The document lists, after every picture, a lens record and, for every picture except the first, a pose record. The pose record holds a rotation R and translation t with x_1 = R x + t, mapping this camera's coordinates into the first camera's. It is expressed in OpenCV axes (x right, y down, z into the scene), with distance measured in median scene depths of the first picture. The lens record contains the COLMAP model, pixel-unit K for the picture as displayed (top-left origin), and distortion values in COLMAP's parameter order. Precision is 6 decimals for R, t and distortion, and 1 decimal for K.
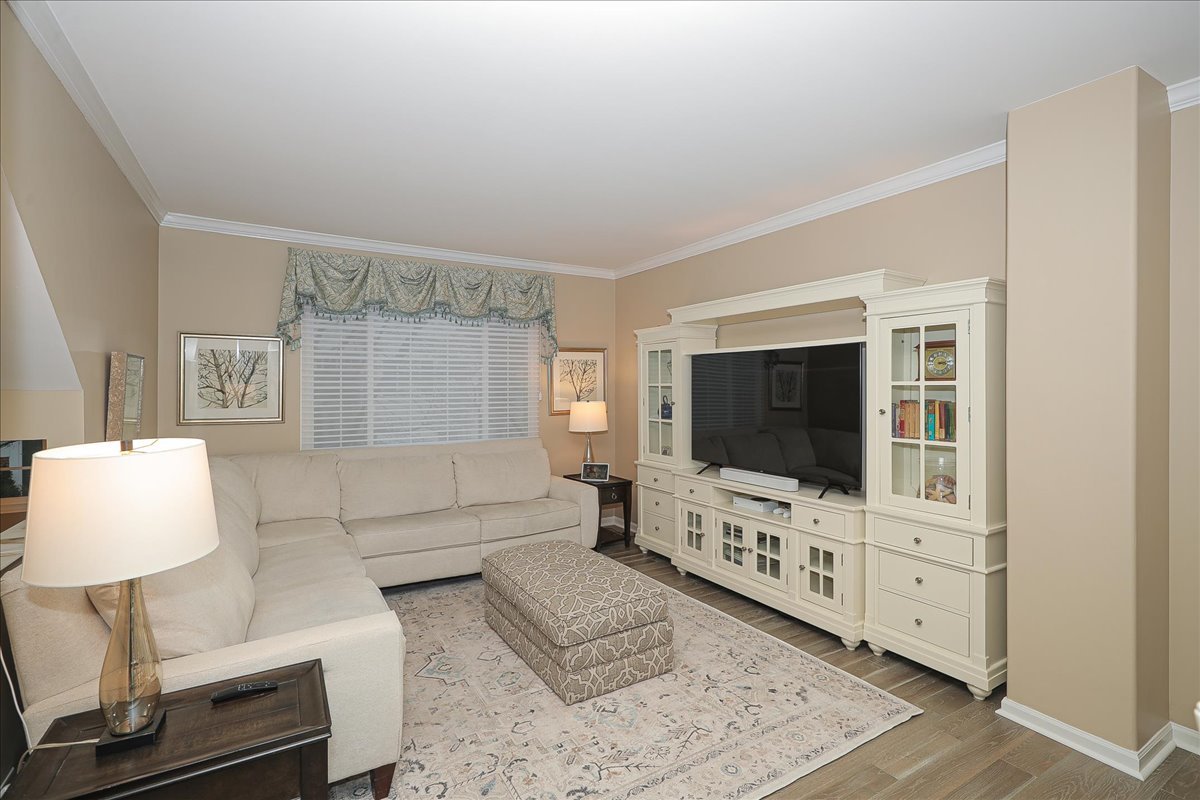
lens RADIAL K [[562.2, 0, 594.2], [0, 562.2, 396.3], [0, 0, 1]] dist [-0.001124, -0.000583]
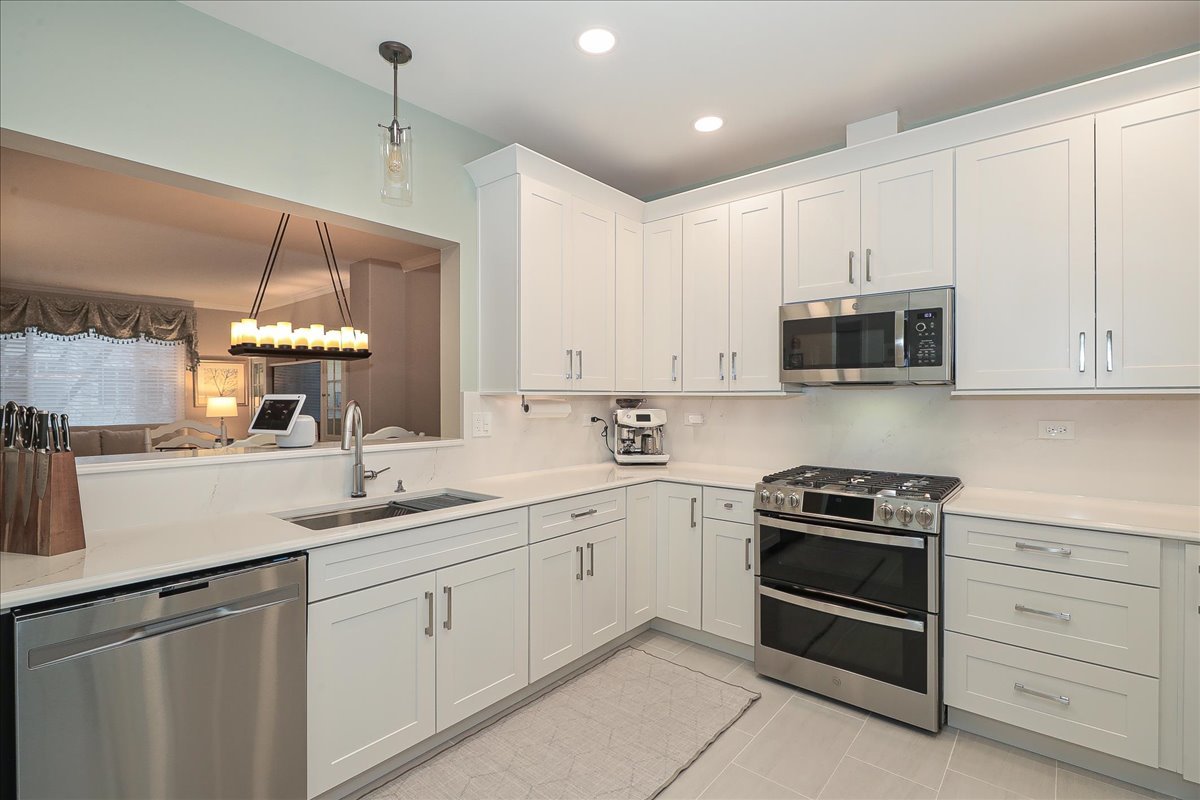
lens RADIAL K [[562.2, 0, 594.2], [0, 562.2, 396.3], [0, 0, 1]] dist [-0.001124, -0.000583]
pose [[0.945937, -0.000928, 0.324349, 0.778959], [0.007557, 0.999787, -0.019180, 0.078007], [-0.324263, 0.020595, 0.945743, -1.271810]]
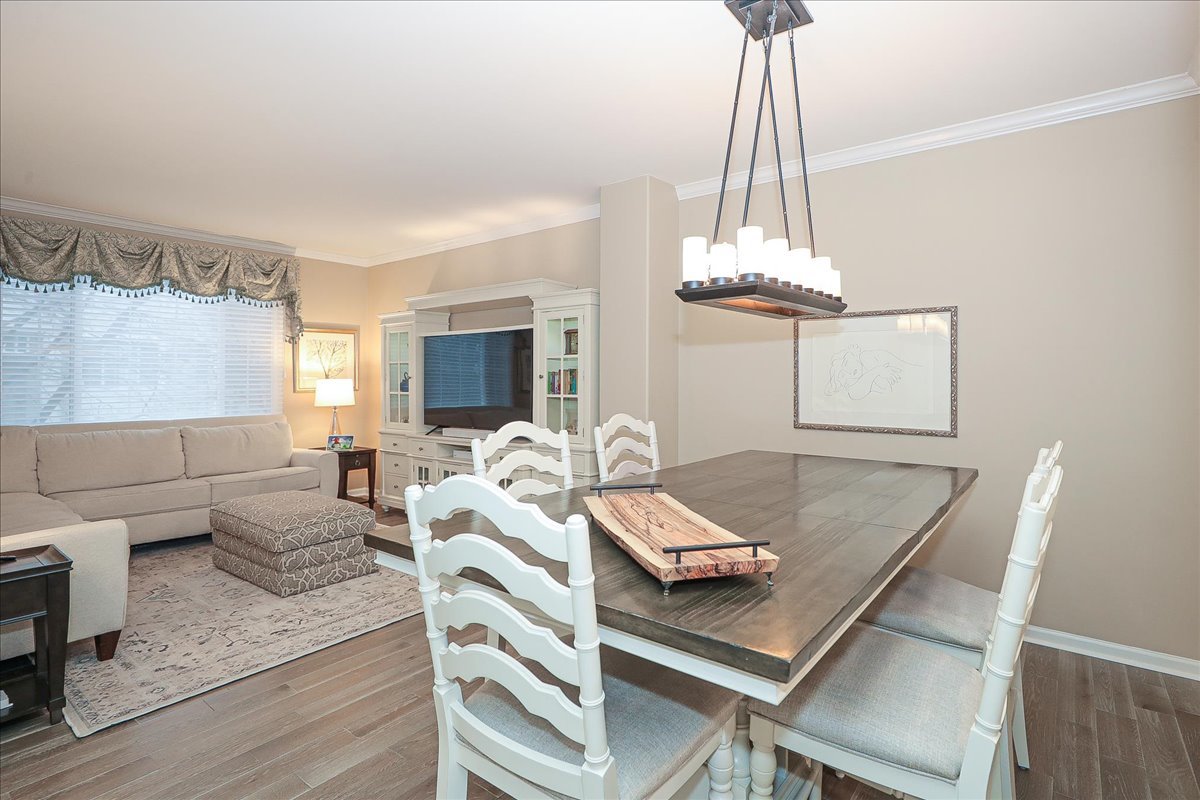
lens RADIAL K [[585.8, 0, 628.4], [0, 585.8, 375.9], [0, 0, 1]] dist [-0.002022, -0.001001]
pose [[0.921601, 0.002450, 0.388131, 0.130494], [0.006451, 0.999745, -0.021630, 0.057182], [-0.388085, 0.022438, 0.921351, -0.456621]]
